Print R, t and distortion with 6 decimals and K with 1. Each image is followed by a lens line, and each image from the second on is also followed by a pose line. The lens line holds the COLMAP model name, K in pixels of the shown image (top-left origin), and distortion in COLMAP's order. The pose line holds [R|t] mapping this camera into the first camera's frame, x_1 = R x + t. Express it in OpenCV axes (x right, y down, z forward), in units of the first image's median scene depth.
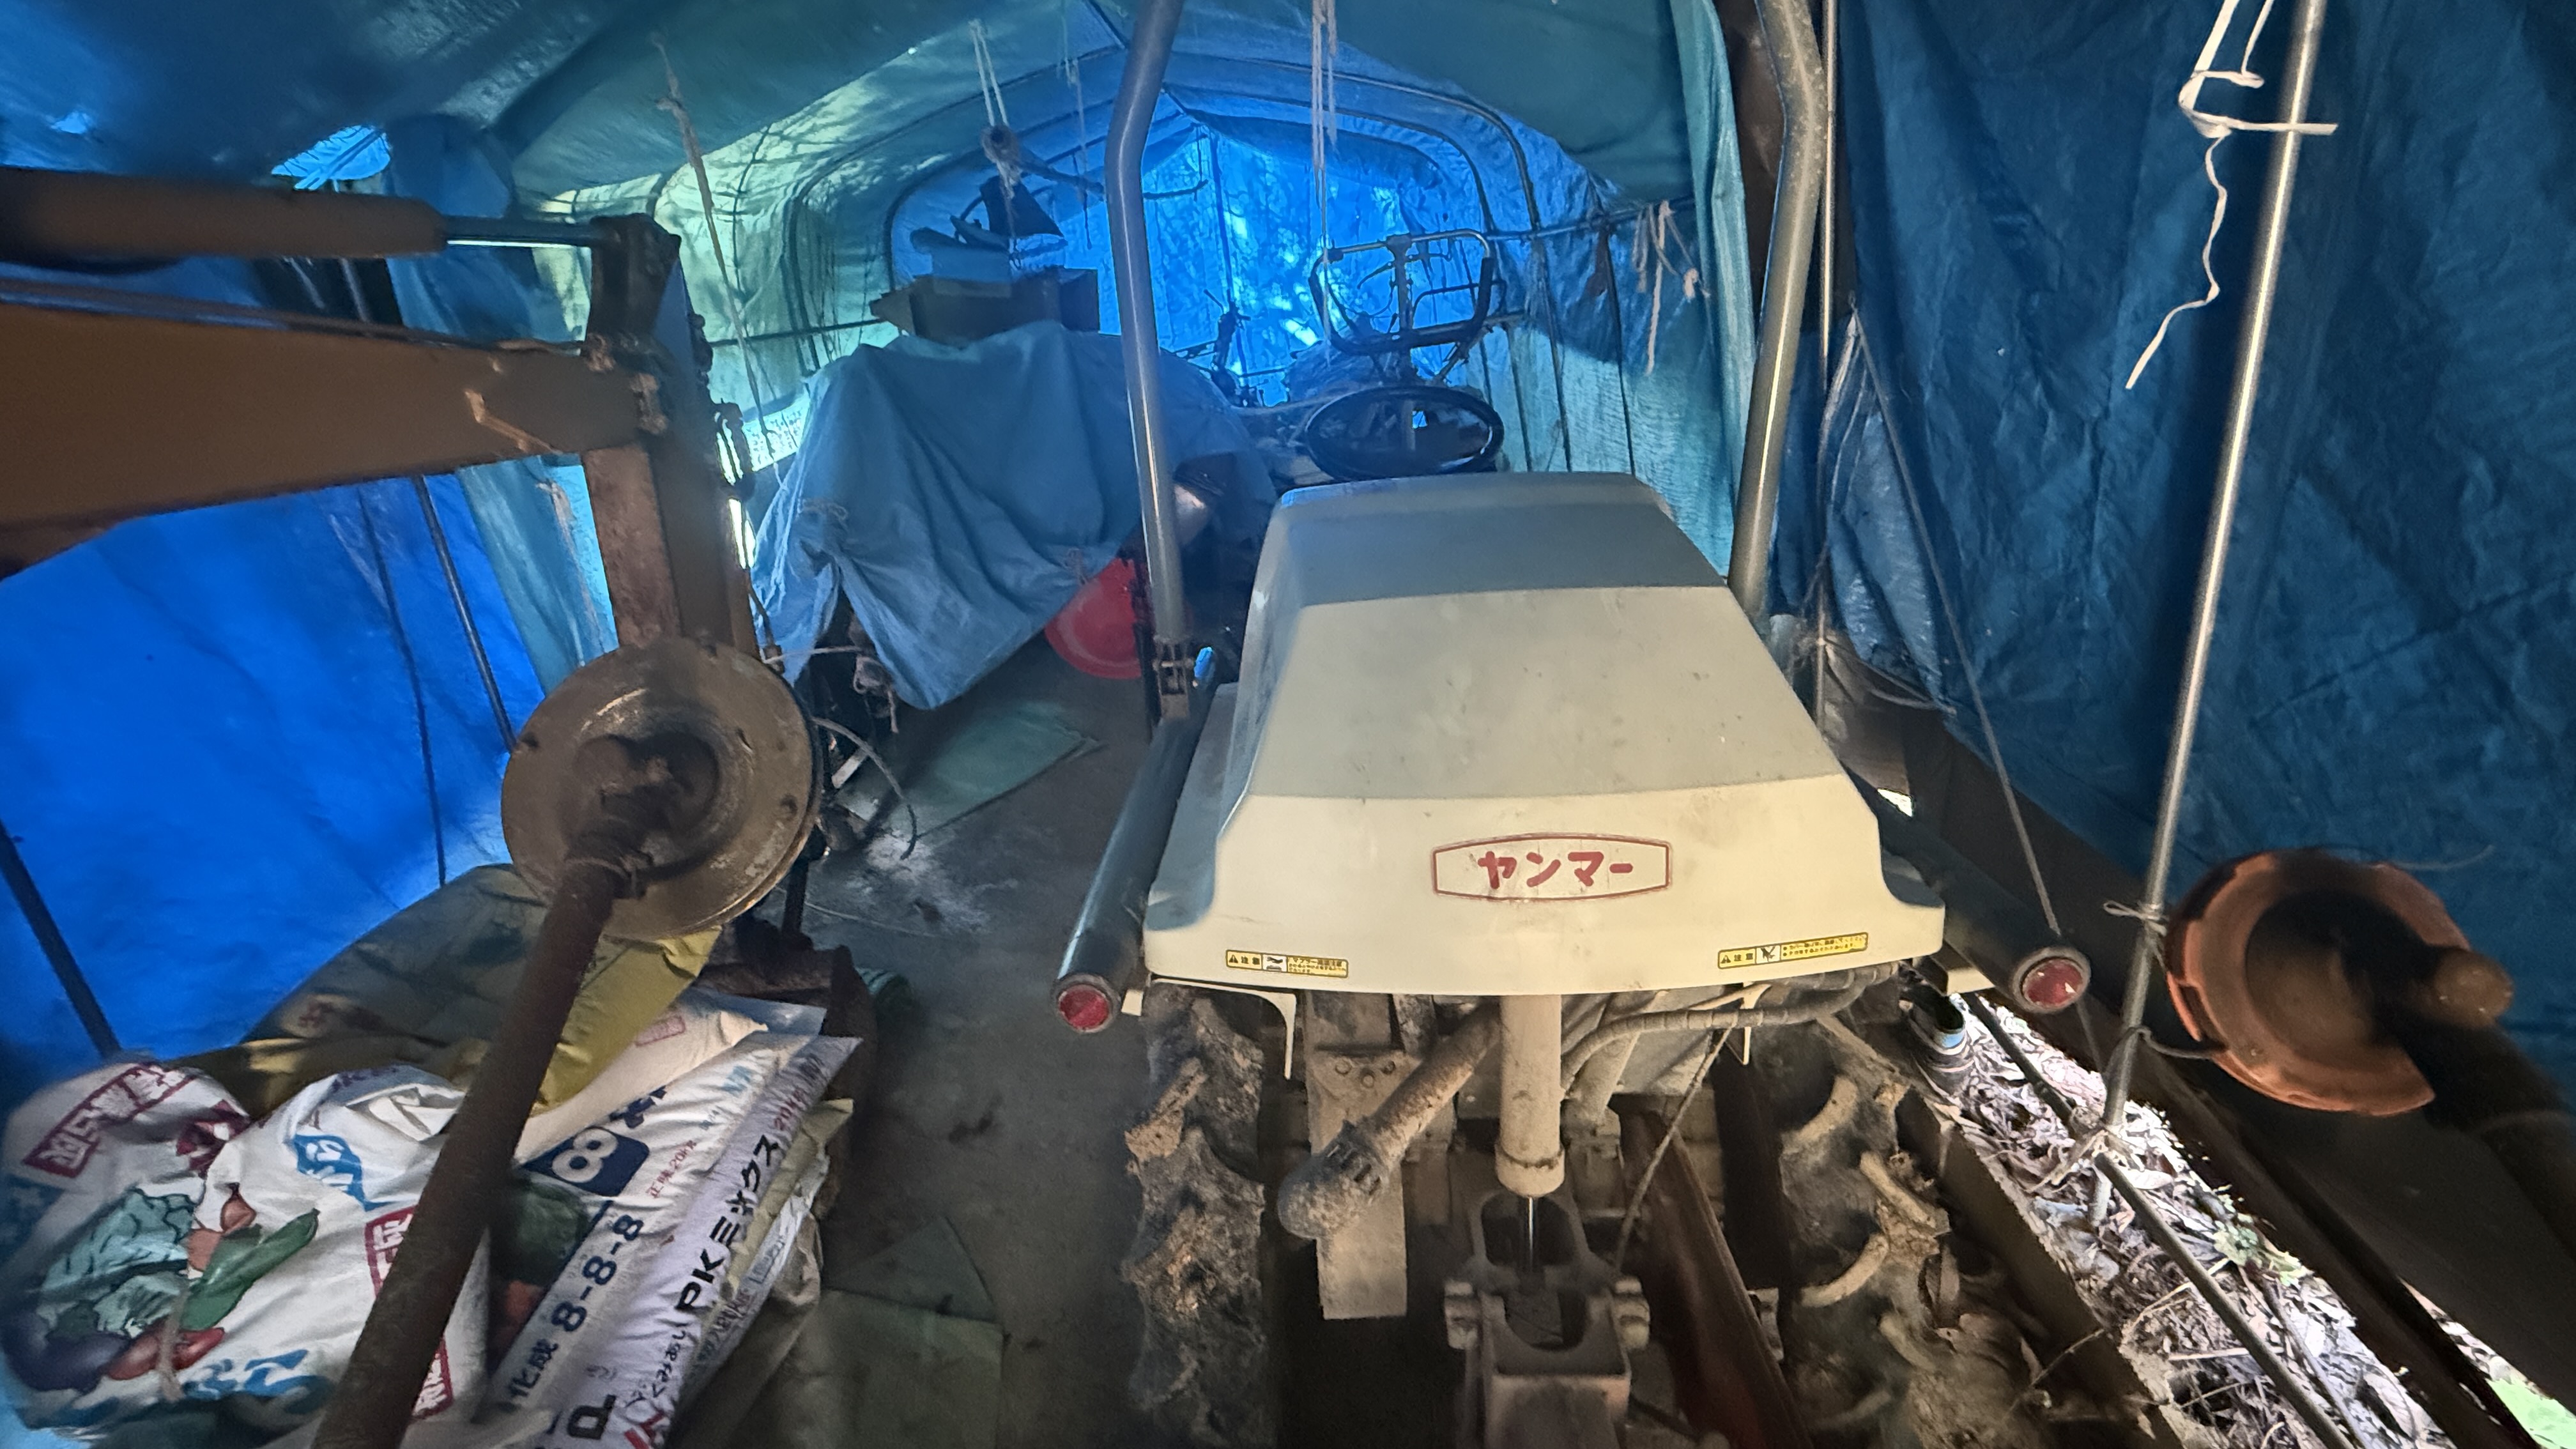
lens RADIAL K [[1018.1, 0, 1282.1], [0, 1018.1, 721.1], [0, 0, 1]] dist [-0.001389, -0.000243]
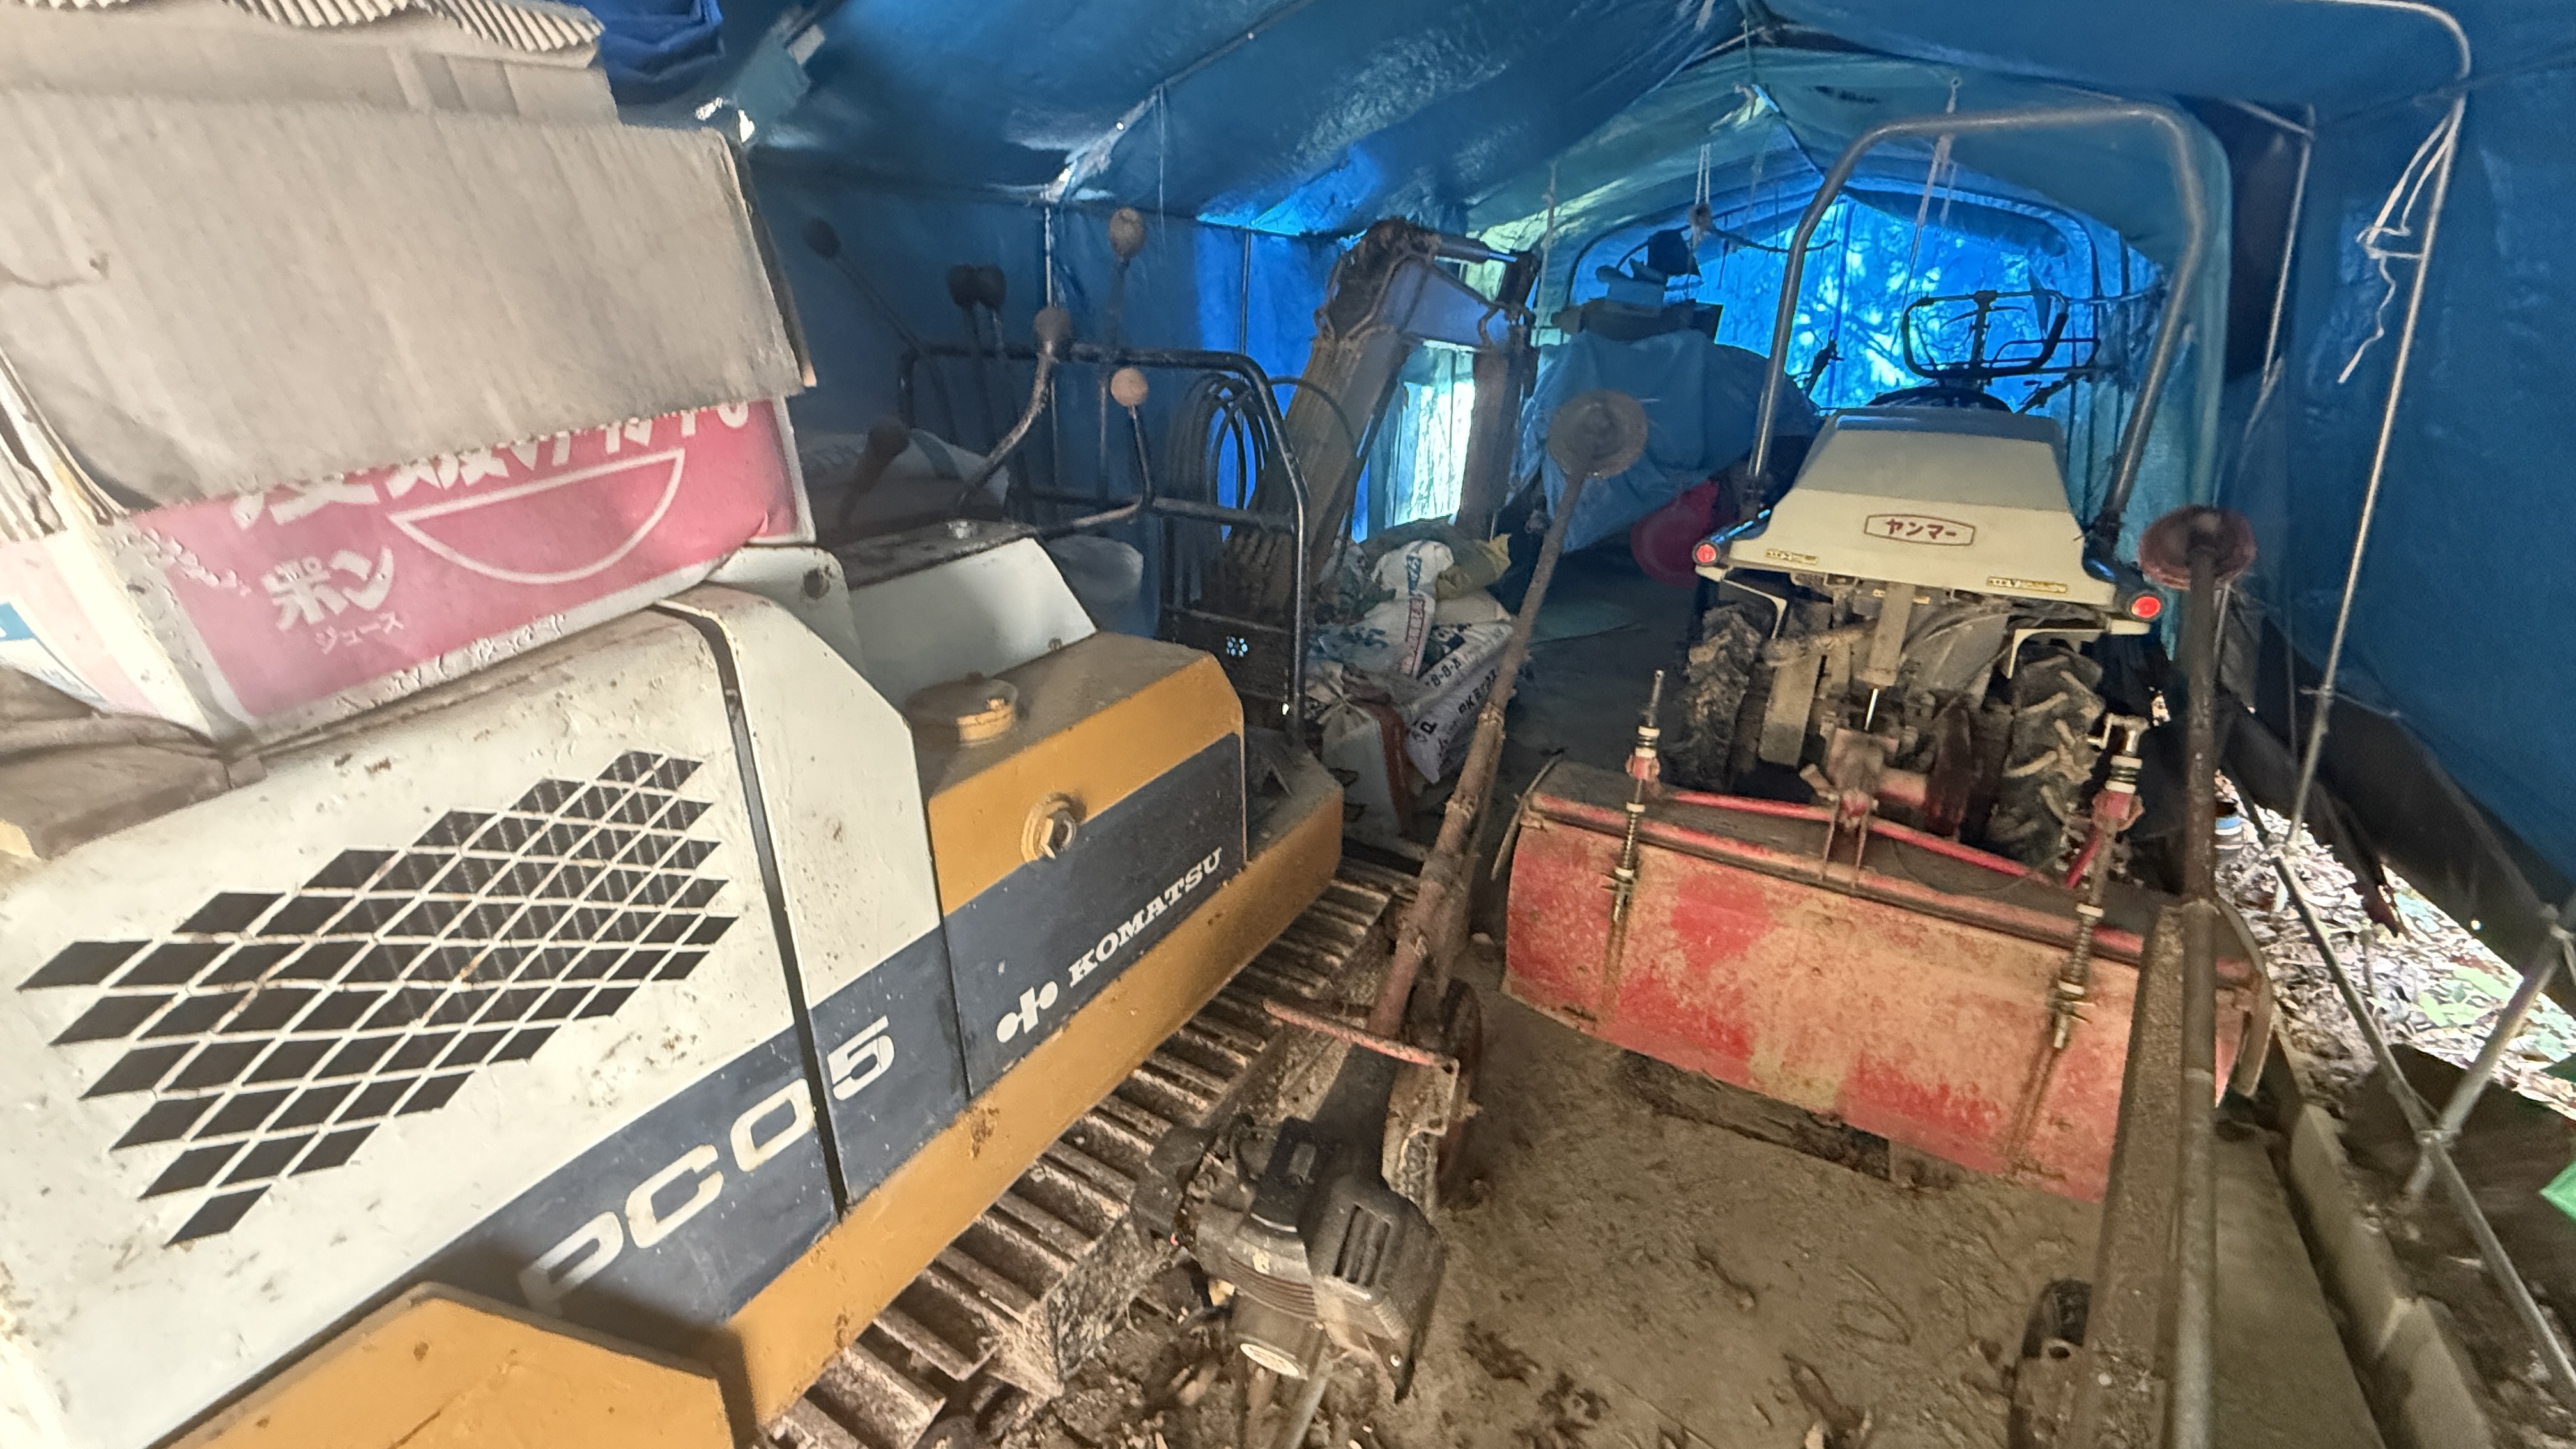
lens RADIAL K [[1018.1, 0, 1282.1], [0, 1018.1, 721.1], [0, 0, 1]] dist [-0.001389, -0.000243]
pose [[0.867121, 0.249502, -0.431103, 0.071392], [-0.263276, 0.964298, 0.028538, 0.653385], [0.422832, 0.088753, 0.901851, -1.304879]]
